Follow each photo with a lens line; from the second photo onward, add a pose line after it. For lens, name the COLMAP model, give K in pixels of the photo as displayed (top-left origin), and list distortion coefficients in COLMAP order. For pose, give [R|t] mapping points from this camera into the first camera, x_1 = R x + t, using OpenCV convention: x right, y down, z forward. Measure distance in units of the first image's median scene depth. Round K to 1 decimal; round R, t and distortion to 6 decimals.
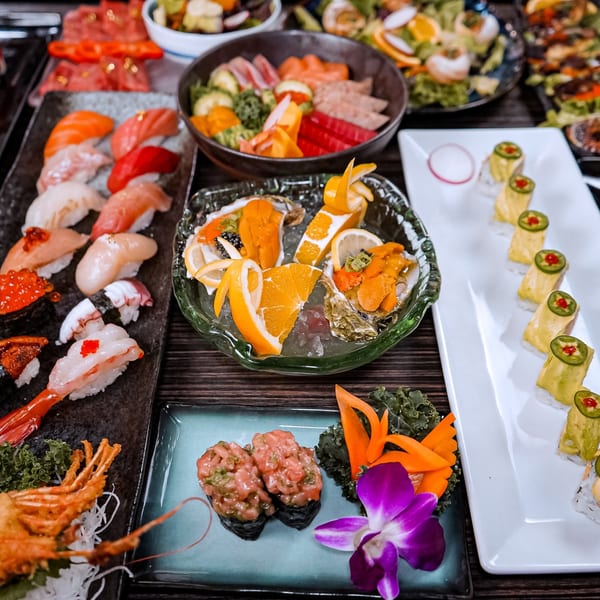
lens RADIAL K [[729.9, 0, 300.0], [0, 729.9, 300.0], [0, 0, 1]] dist [-0.001626, -0.037385]
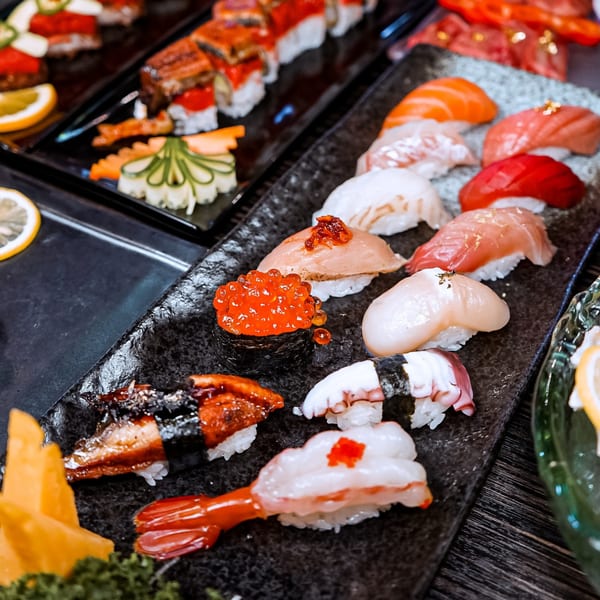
lens RADIAL K [[941.3, 0, 300.0], [0, 941.3, 300.0], [0, 0, 1]] dist [0.002984, -0.064510]
pose [[0.874272, 0.352920, -0.333311, -0.093863], [-0.377723, 0.925860, -0.010434, -0.014884], [0.304916, 0.135022, 0.942759, 0.235888]]
